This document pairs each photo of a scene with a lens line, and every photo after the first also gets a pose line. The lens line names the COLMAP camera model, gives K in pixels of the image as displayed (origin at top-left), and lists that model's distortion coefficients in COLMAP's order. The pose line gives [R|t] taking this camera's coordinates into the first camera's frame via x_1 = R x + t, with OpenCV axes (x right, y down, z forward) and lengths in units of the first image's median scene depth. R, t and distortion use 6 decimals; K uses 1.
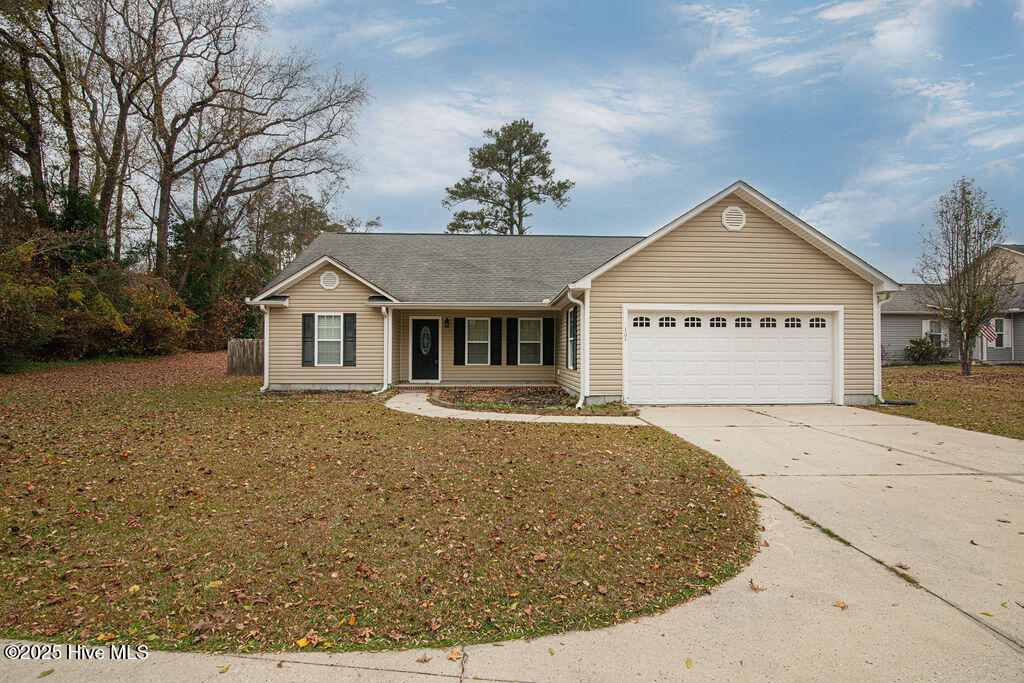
lens RADIAL K [[476.5, 0, 509.2], [0, 476.5, 335.2], [0, 0, 1]] dist [-0.000185, -0.000415]
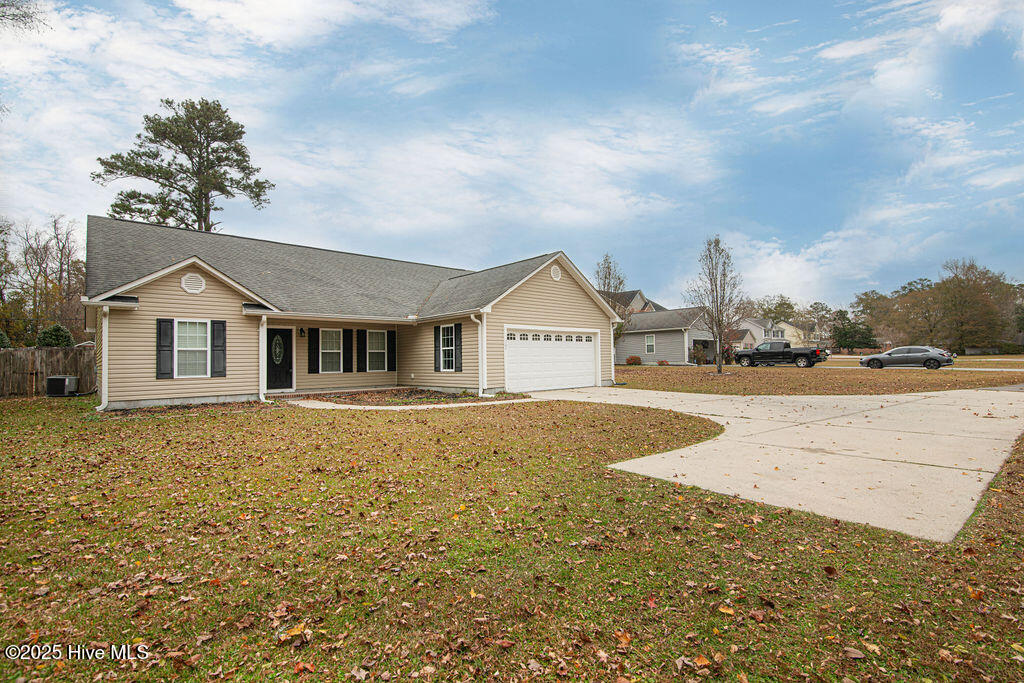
lens RADIAL K [[476.5, 0, 509.2], [0, 476.5, 335.2], [0, 0, 1]] dist [-0.000185, -0.000415]
pose [[0.767419, 0.020512, 0.640818, -0.447535], [-0.005309, 0.999657, -0.025641, 0.003512], [-0.641124, 0.016275, 0.767265, -0.075417]]
